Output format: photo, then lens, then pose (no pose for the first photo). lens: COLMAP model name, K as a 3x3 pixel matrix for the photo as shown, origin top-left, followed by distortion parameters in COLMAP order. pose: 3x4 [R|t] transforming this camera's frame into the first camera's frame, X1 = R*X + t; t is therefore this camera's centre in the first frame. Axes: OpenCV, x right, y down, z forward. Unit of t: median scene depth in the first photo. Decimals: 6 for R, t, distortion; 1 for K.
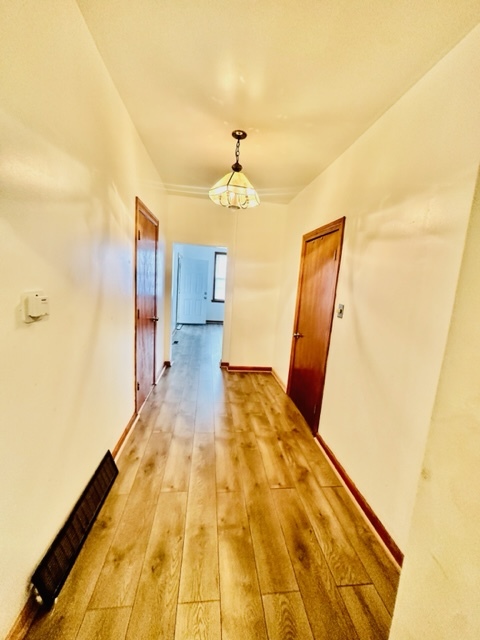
lens RADIAL K [[256.6, 0, 240.0], [0, 256.6, 320.0], [0, 0, 1]] dist [-0.001089, -0.000041]
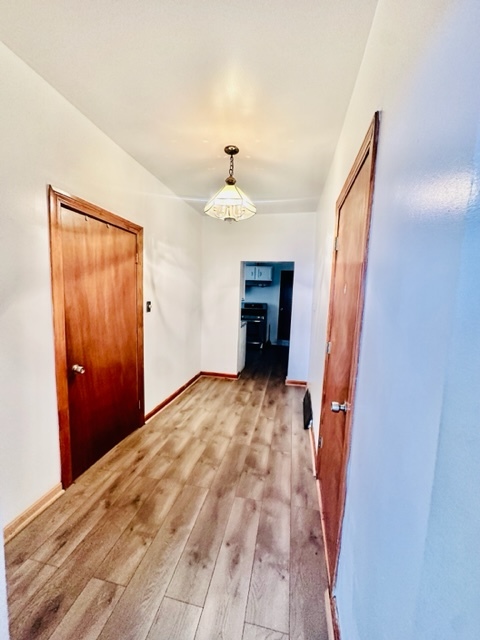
lens RADIAL K [[256.6, 0, 240.0], [0, 256.6, 320.0], [0, 0, 1]] dist [-0.001089, -0.000041]
pose [[-0.942367, -0.135317, 0.305997, -0.403598], [-0.052691, 0.963175, 0.263661, -0.308323], [-0.330407, 0.232342, -0.914794, 1.903354]]
